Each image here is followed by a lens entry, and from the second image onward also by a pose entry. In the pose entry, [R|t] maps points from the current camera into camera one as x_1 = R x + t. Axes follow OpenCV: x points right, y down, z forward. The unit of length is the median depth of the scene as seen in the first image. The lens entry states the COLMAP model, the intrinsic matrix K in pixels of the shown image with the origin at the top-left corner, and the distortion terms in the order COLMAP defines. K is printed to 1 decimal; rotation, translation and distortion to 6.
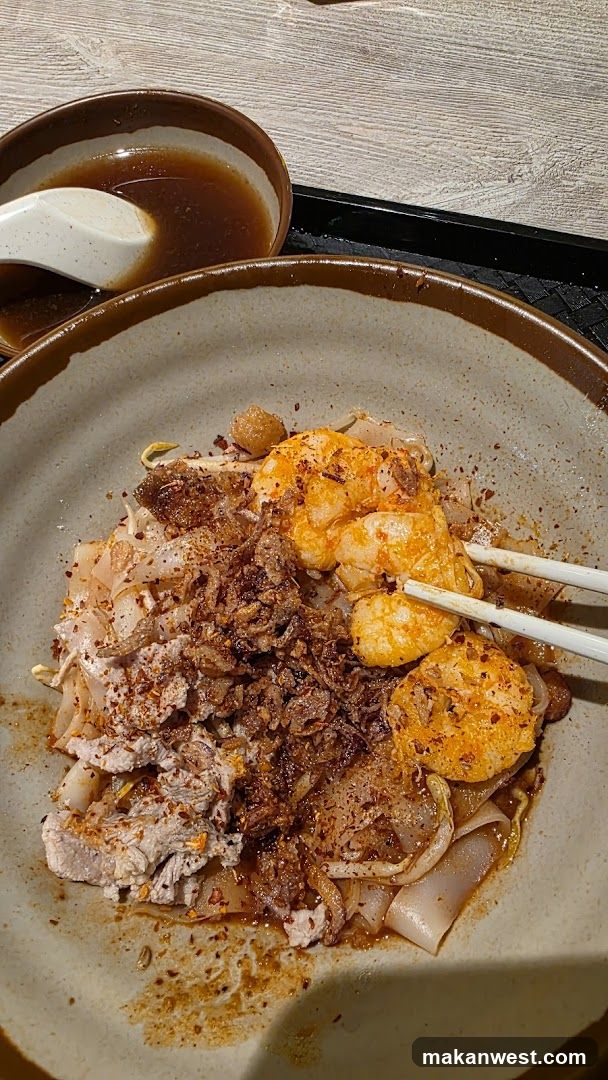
lens RADIAL K [[452.7, 0, 304.0], [0, 452.7, 540.0], [0, 0, 1]] dist [0.000311, 0.000459]
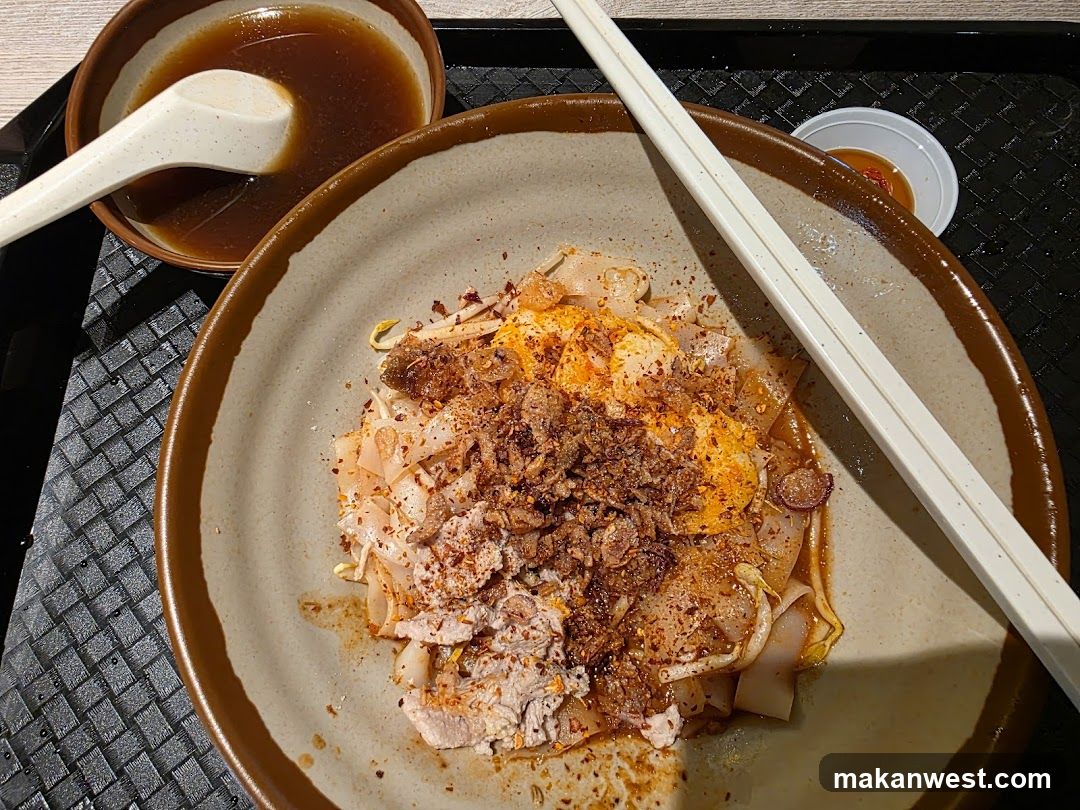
lens RADIAL K [[439.2, 0, 547.6], [0, 439.2, 404.5], [0, 0, 1]] dist [0.000286, -0.000395]
pose [[0.970558, -0.235331, 0.051346, -0.116176], [0.231500, 0.970243, 0.070965, -0.044787], [-0.066519, -0.056989, 0.996156, -0.002110]]
